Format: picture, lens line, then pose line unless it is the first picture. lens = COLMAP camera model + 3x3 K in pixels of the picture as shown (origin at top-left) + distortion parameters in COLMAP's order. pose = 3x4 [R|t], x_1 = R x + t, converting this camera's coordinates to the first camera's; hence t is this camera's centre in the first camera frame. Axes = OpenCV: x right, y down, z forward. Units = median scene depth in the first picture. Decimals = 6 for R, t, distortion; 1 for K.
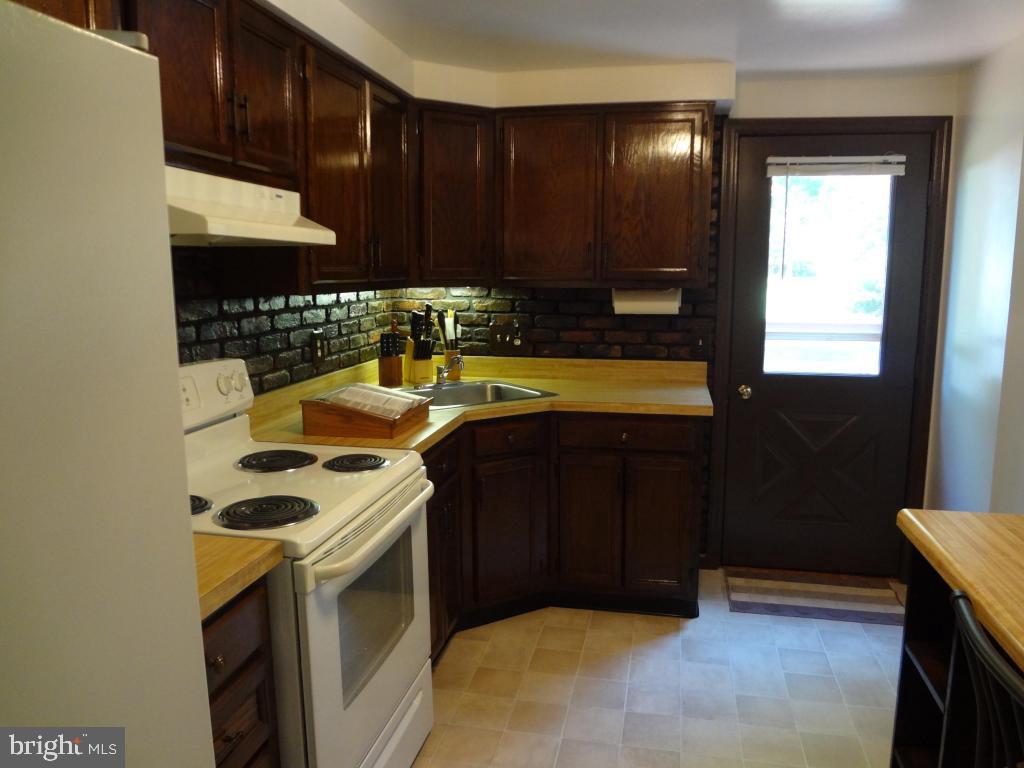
lens RADIAL K [[777.5, 0, 512.7], [0, 777.5, 384.6], [0, 0, 1]] dist [-0.043246, 0.001717]
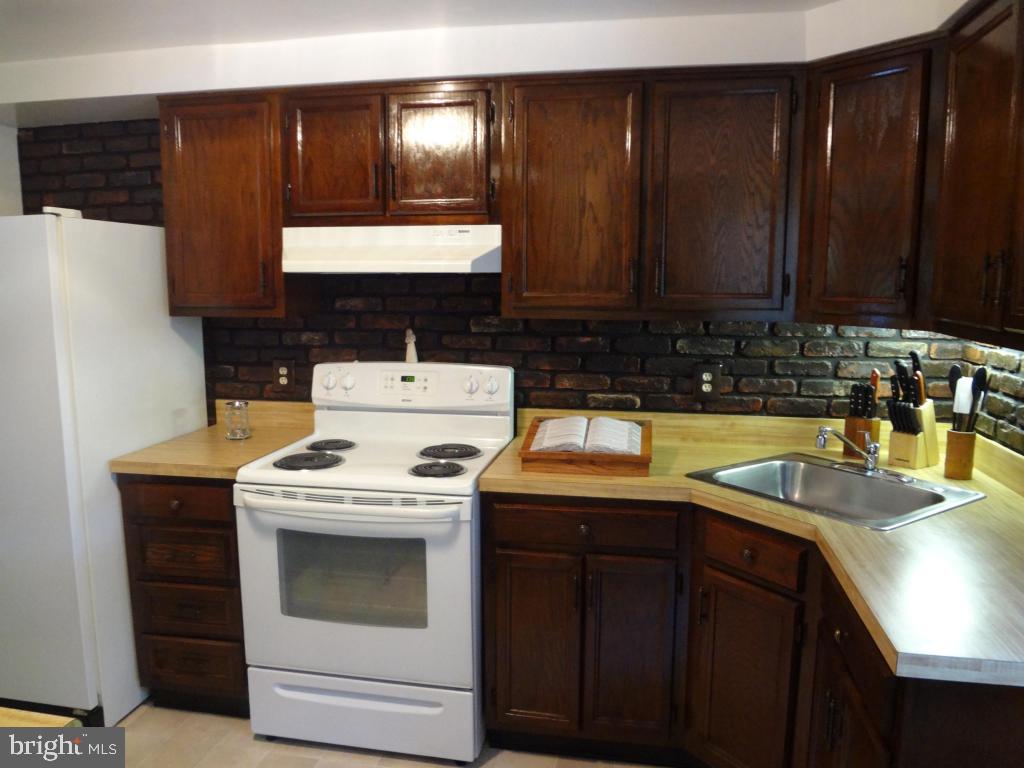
lens RADIAL K [[777.5, 0, 510.3], [0, 777.5, 385.6], [0, 0, 1]] dist [-0.043246, 0.001717]
pose [[0.003773, 0.143259, -0.989678, 0.701565], [-0.150069, 0.978558, 0.141077, -0.150096], [0.988668, 0.147988, 0.025191, 0.840667]]
